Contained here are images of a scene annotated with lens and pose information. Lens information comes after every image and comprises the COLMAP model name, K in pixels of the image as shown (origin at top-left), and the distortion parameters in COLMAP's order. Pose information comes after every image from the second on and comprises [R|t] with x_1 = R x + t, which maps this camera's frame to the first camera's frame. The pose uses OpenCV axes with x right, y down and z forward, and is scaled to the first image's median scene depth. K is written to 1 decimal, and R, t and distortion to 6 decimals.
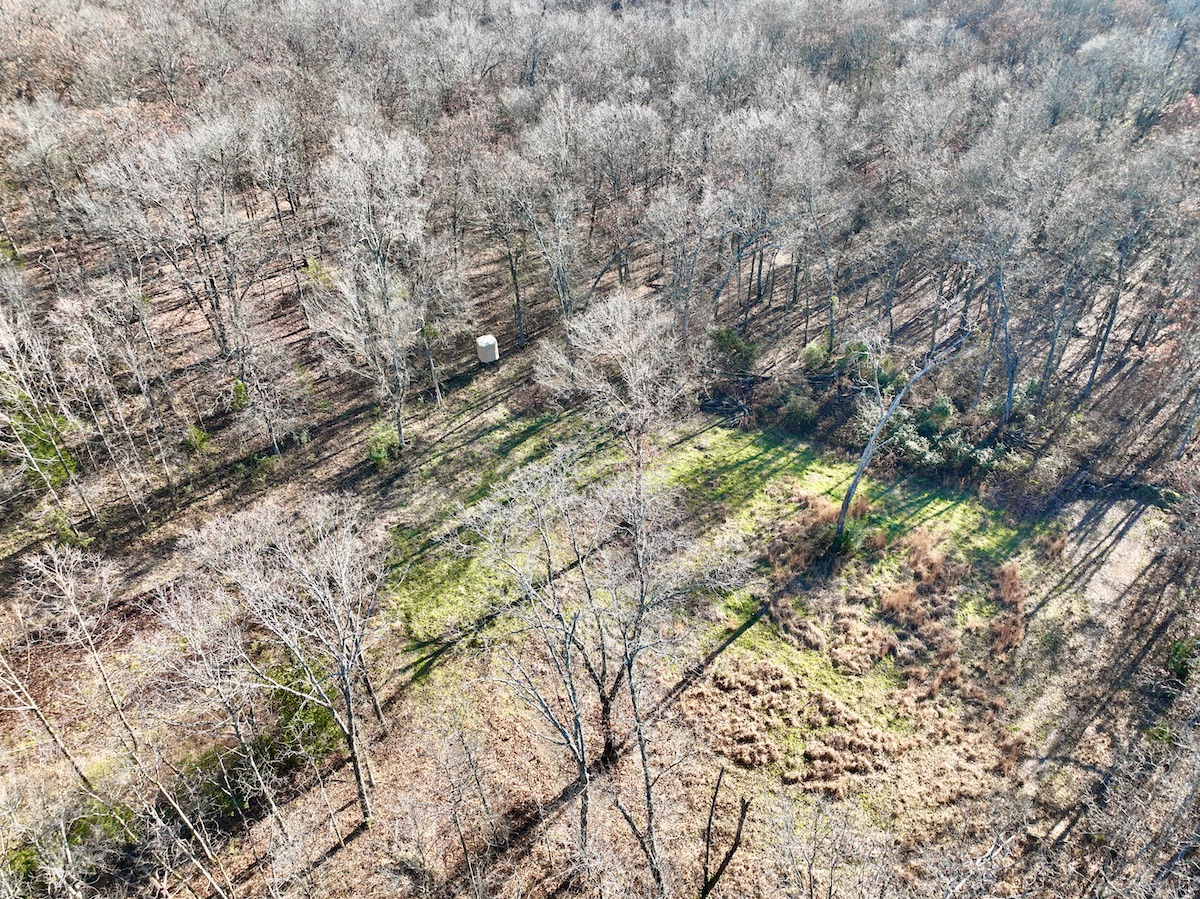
lens RADIAL K [[830.8, 0, 593.5], [0, 830.8, 445.5], [0, 0, 1]] dist [0.013438, 0.005958]
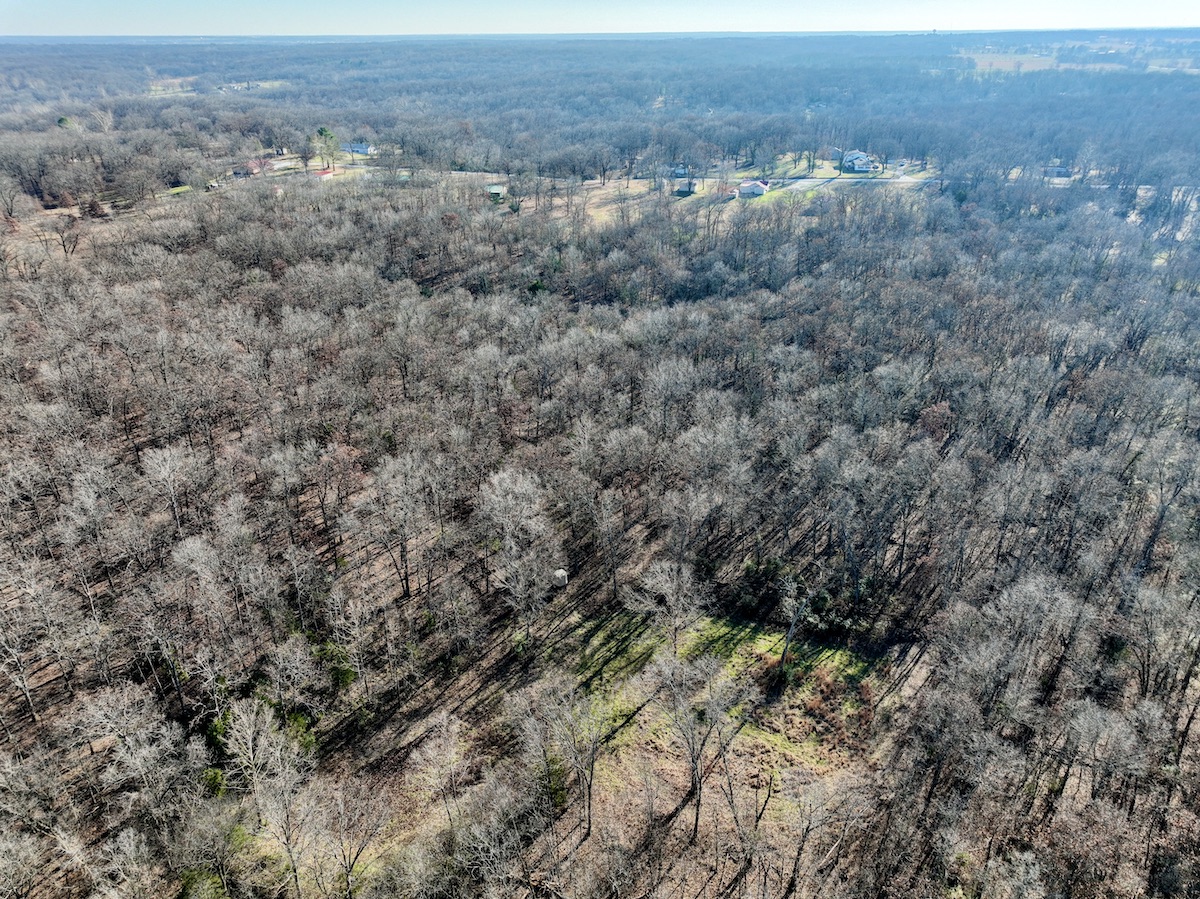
lens RADIAL K [[830.8, 0, 607.9], [0, 830.8, 448.0], [0, 0, 1]] dist [0.013438, 0.005958]
pose [[0.987913, -0.048668, 0.147172, -0.358792], [0.074233, 0.982022, -0.173558, -0.100813], [-0.136079, 0.182385, 0.973765, -0.918850]]
